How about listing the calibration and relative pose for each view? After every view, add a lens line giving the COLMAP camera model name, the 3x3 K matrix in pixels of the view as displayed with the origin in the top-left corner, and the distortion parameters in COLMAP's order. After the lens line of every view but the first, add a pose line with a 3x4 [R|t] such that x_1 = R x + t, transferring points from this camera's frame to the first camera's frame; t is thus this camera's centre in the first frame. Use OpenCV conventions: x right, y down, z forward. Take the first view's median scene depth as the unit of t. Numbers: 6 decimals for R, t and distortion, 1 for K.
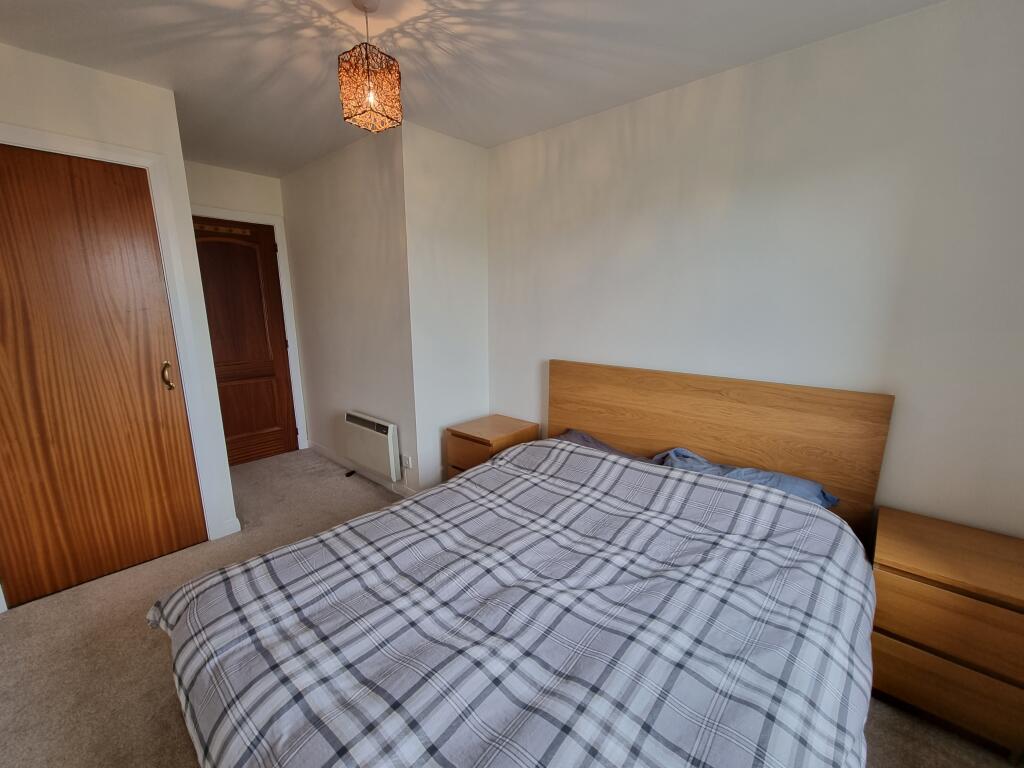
lens RADIAL K [[419.6, 0, 510.2], [0, 419.6, 391.7], [0, 0, 1]] dist [-0.000886, -0.000230]
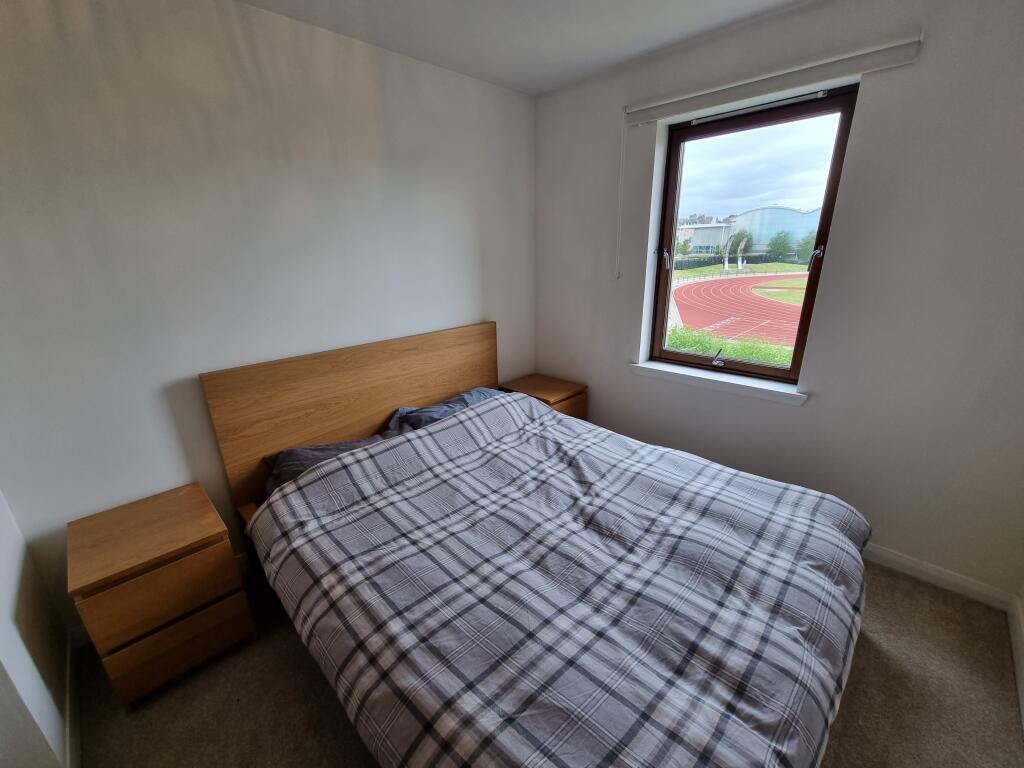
lens RADIAL K [[419.6, 0, 510.2], [0, 419.6, 391.7], [0, 0, 1]] dist [-0.000886, -0.000230]
pose [[0.061892, -0.323025, 0.944364, -0.729822], [0.231061, 0.925111, 0.301296, -0.206813], [-0.970969, 0.199558, 0.131896, 0.712073]]
